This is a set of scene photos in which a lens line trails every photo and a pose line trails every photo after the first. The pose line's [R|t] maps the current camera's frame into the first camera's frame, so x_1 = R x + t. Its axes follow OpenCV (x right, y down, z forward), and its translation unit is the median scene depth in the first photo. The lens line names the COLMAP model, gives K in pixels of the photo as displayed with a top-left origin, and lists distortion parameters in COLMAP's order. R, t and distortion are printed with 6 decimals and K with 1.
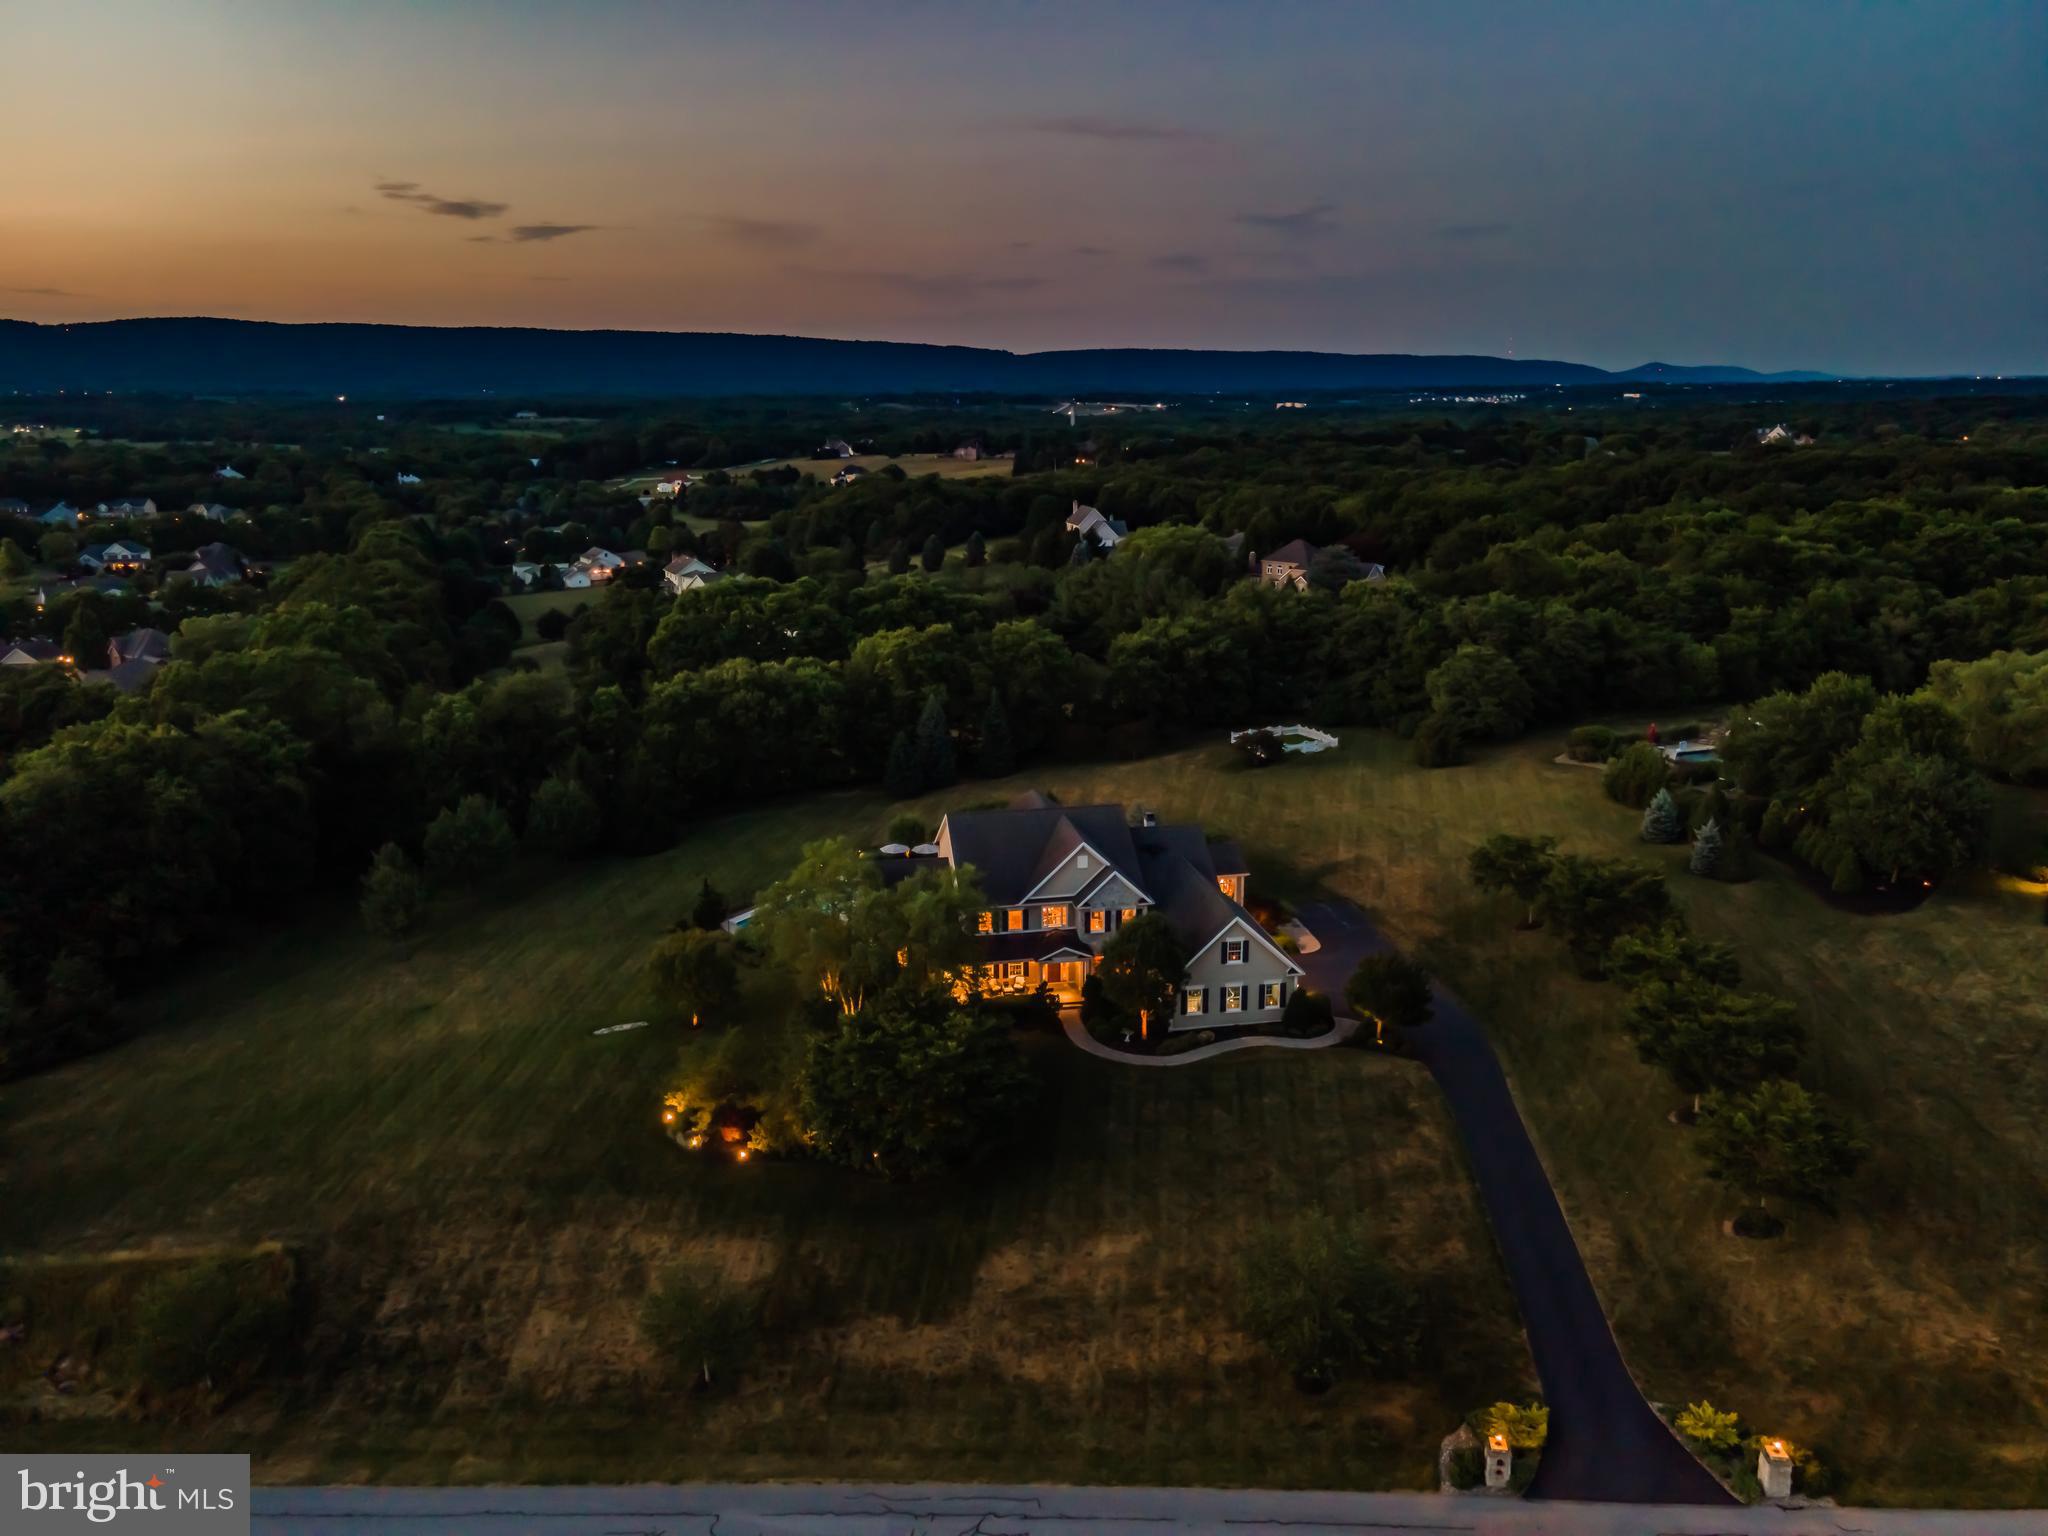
lens RADIAL K [[1516.6, 0, 1024.8], [0, 1516.6, 714.4], [0, 0, 1]] dist [0.111504, -0.088526]
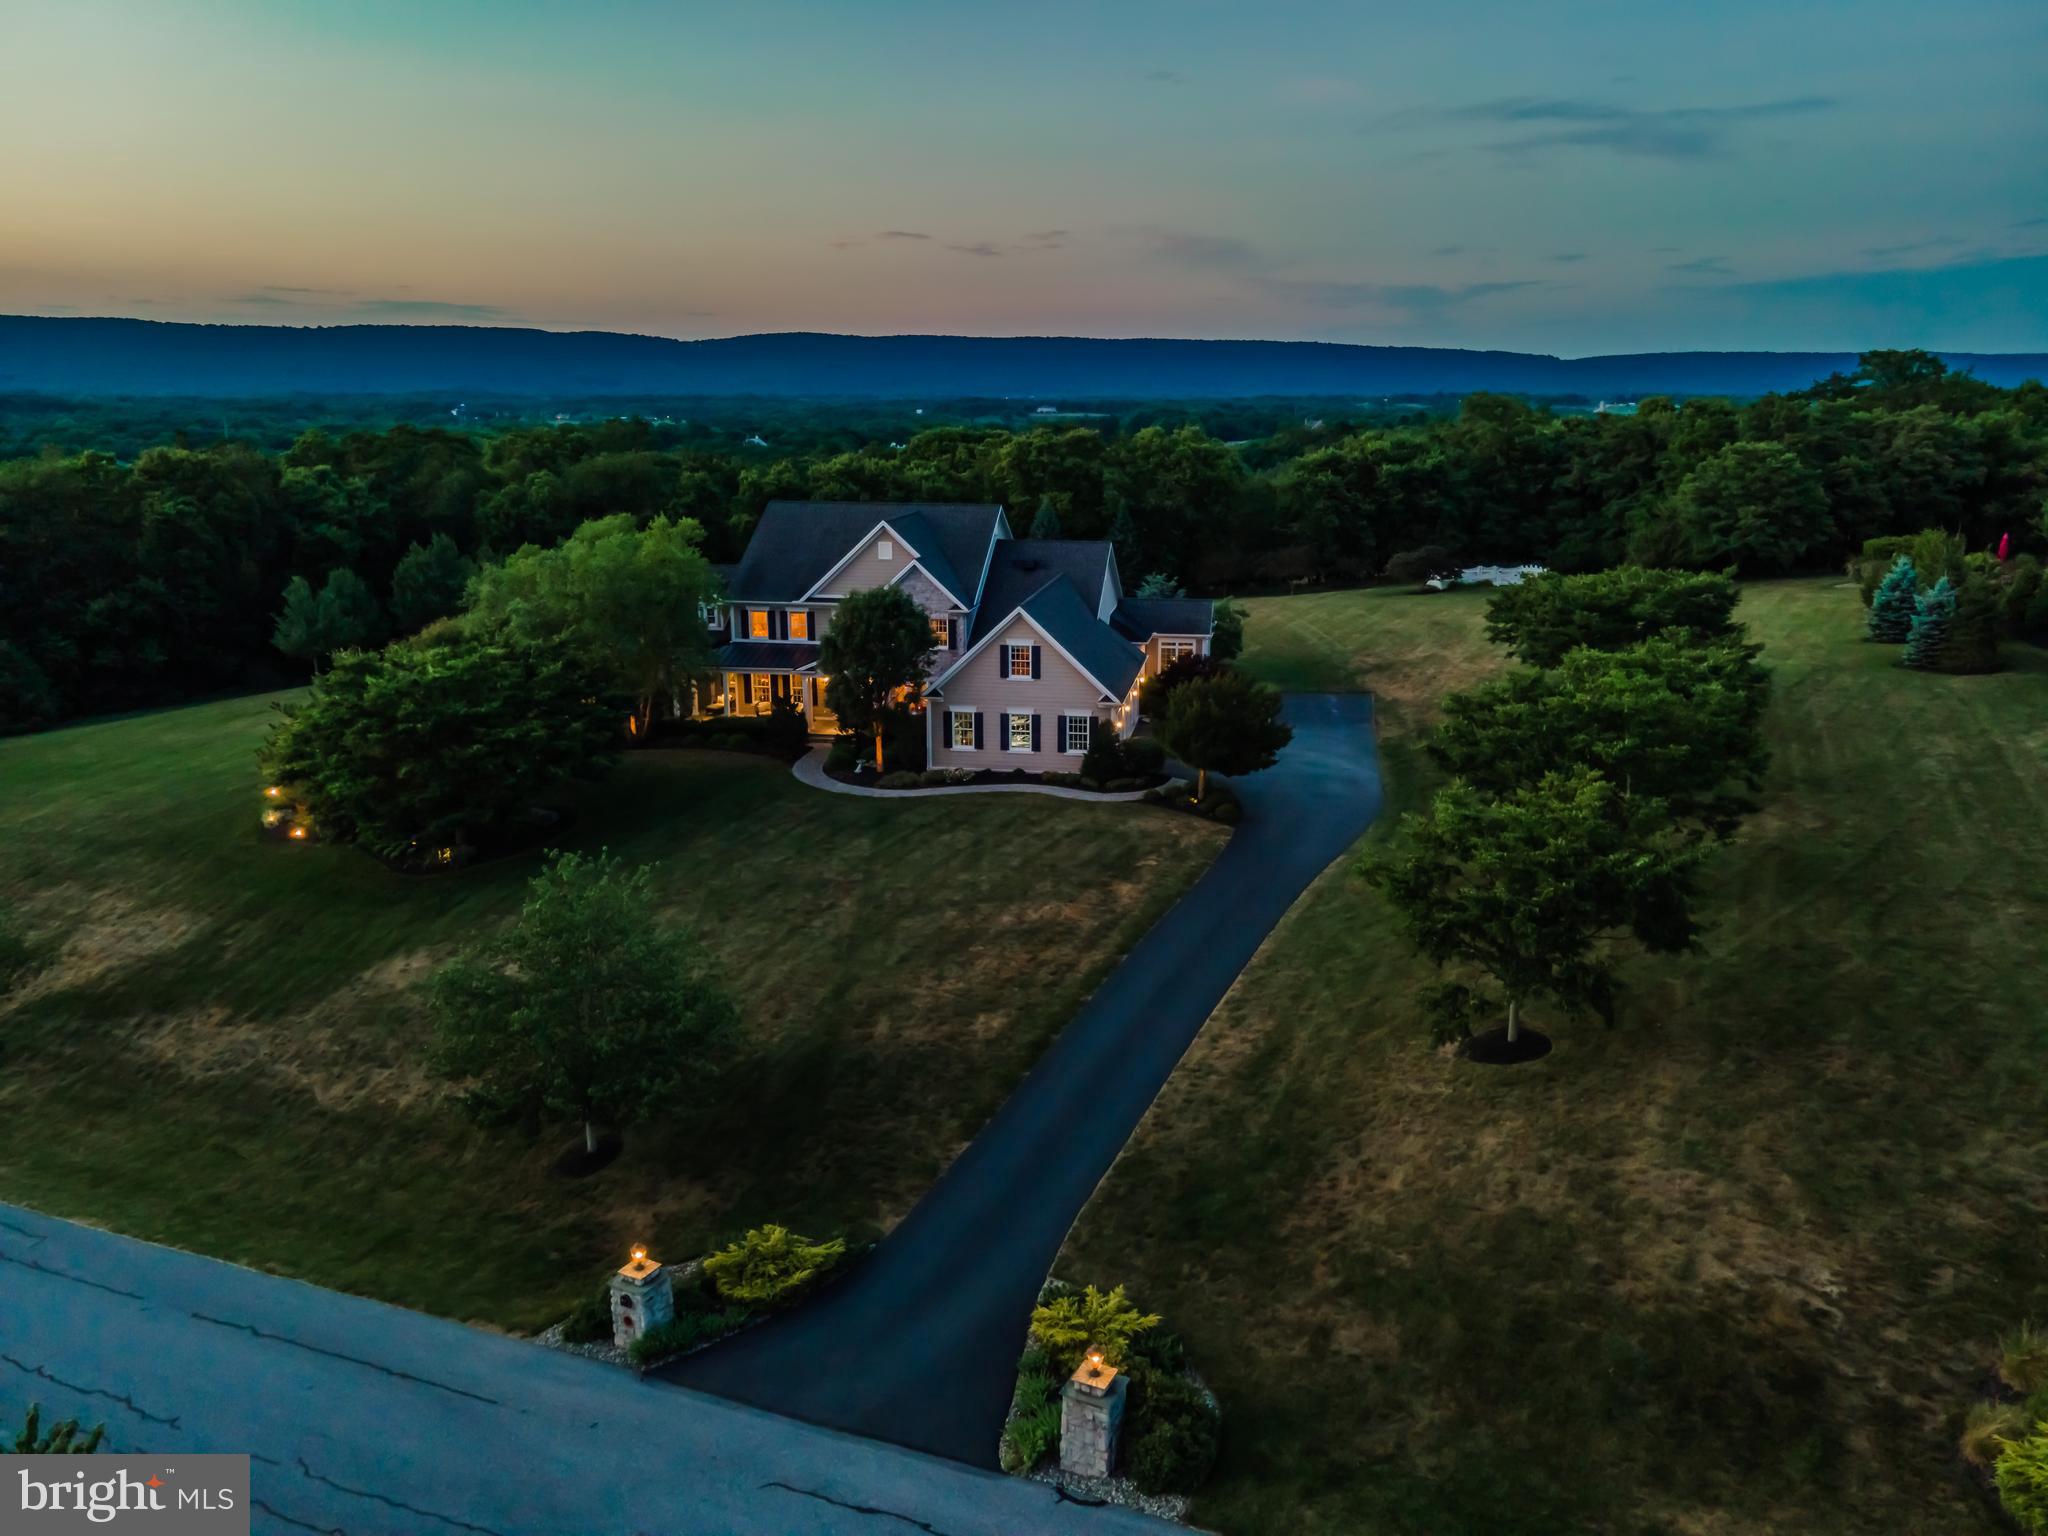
lens RADIAL K [[1488.2, 0, 1033.7], [0, 1488.2, 751.0], [0, 0, 1]] dist [0.012841, 0.054668]
pose [[0.941025, 0.082496, -0.328125, 0.360857], [-0.077393, 0.996590, 0.028606, 0.173538], [0.329367, -0.001525, 0.944201, 0.365112]]
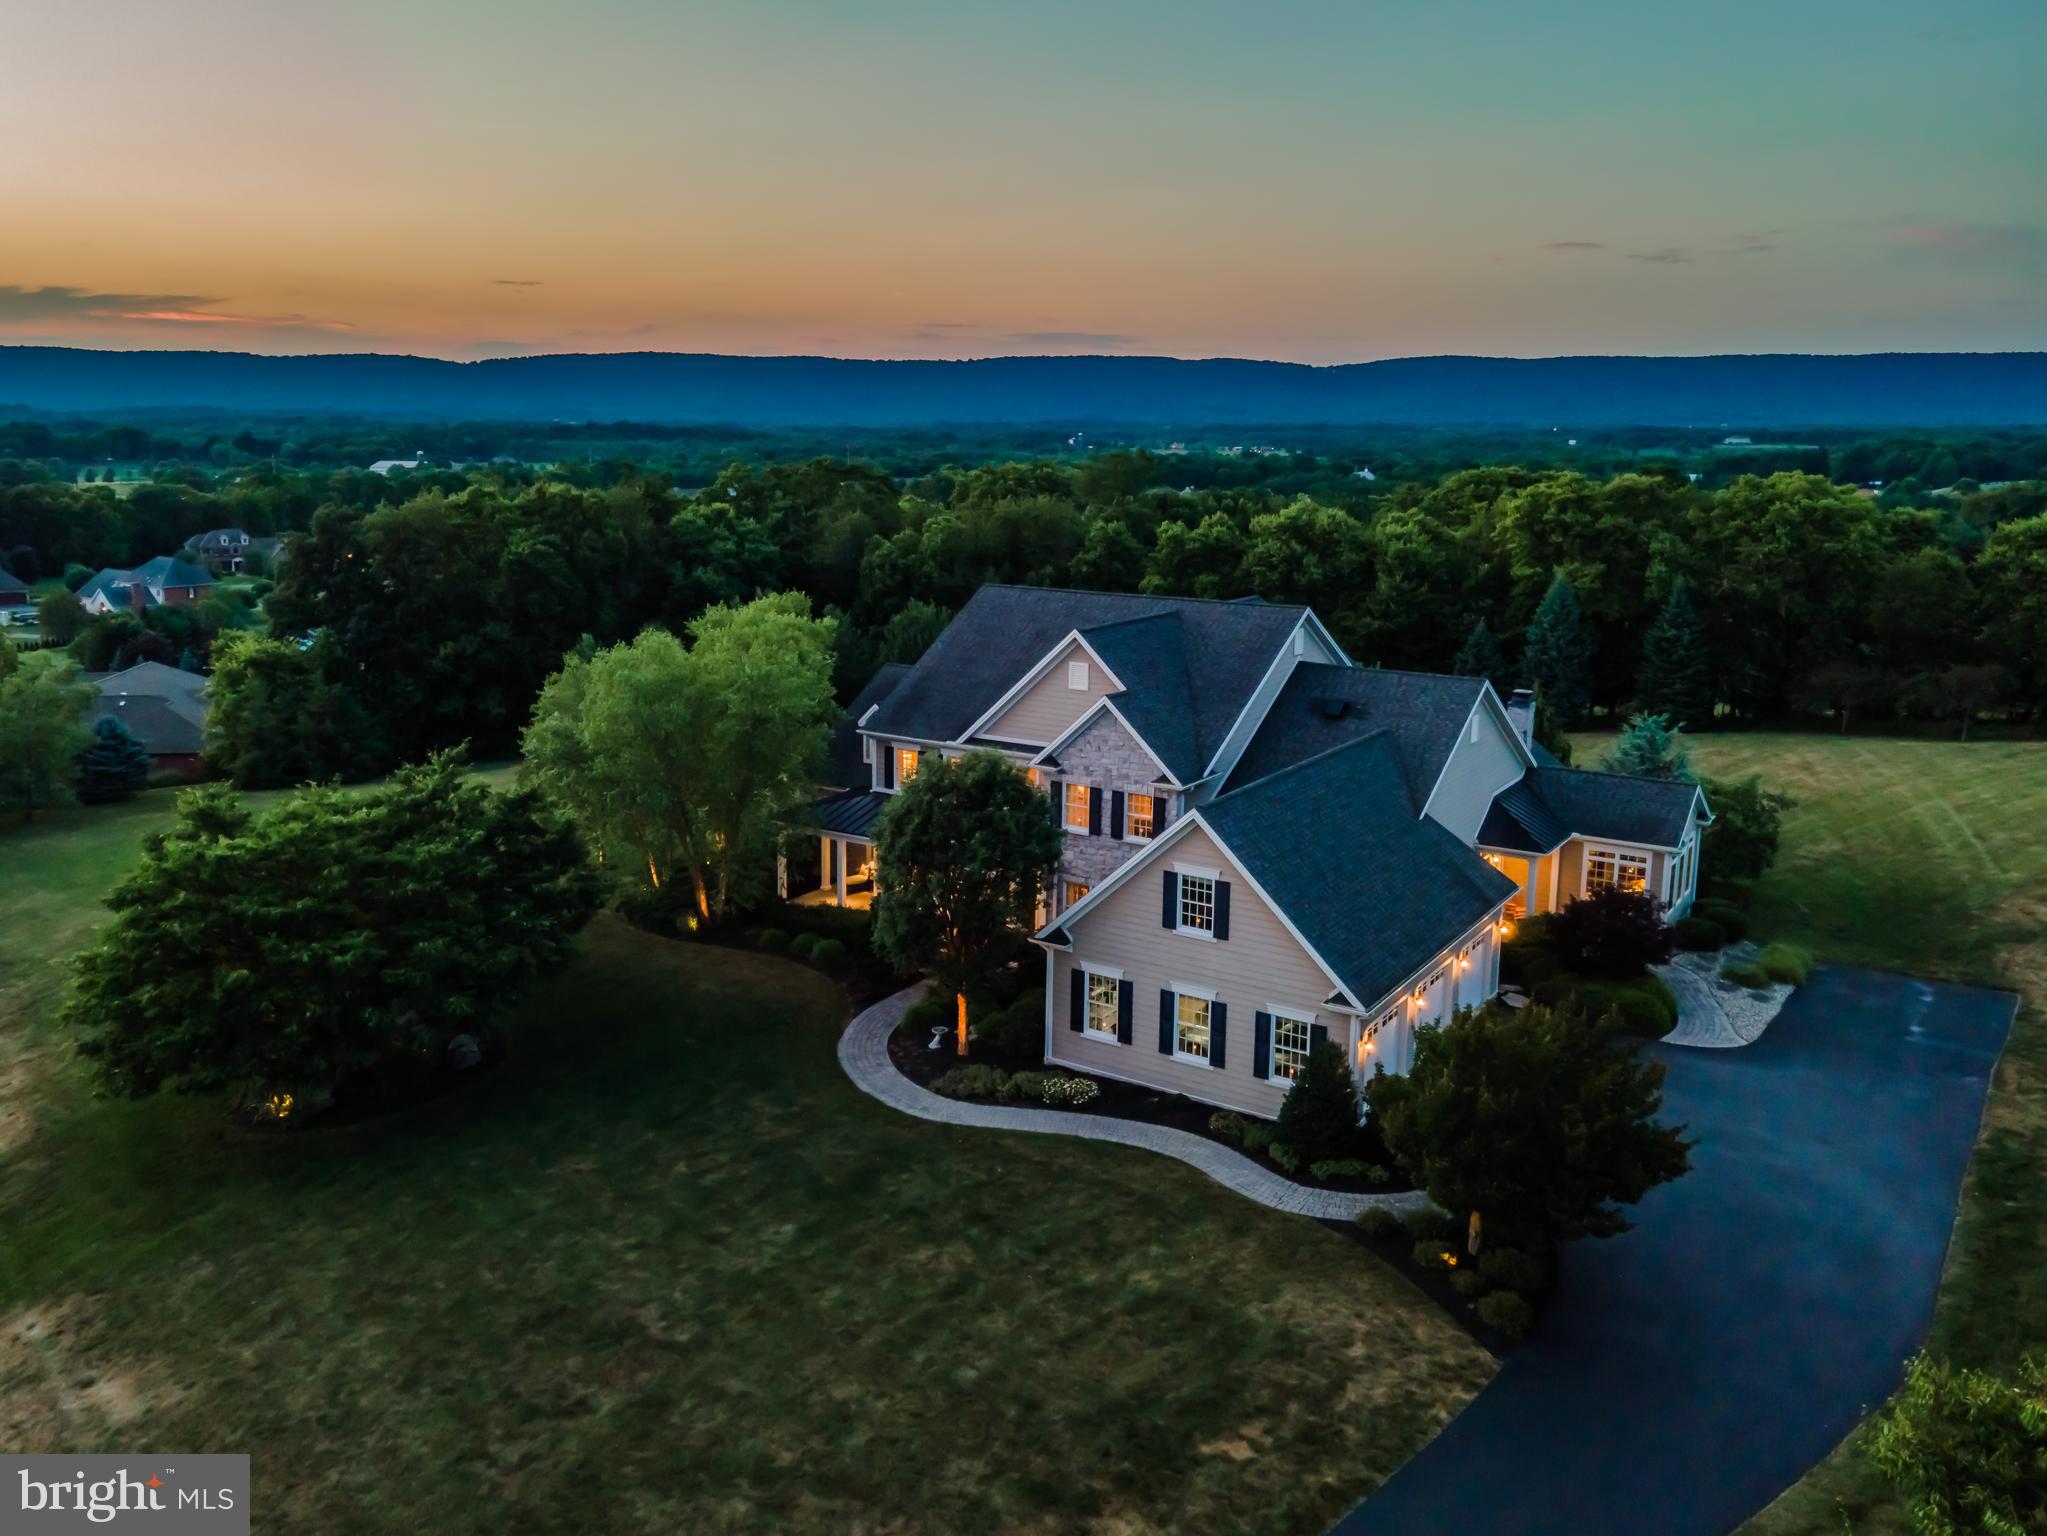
lens RADIAL K [[1603.9, 0, 976.5], [0, 1603.9, 720.6], [0, 0, 1]] dist [0.056520, 0.002358]
pose [[0.714563, 0.135449, -0.686333, 0.363879], [-0.160664, 0.986628, 0.027440, 0.106260], [0.680872, 0.090661, 0.726770, 0.655035]]
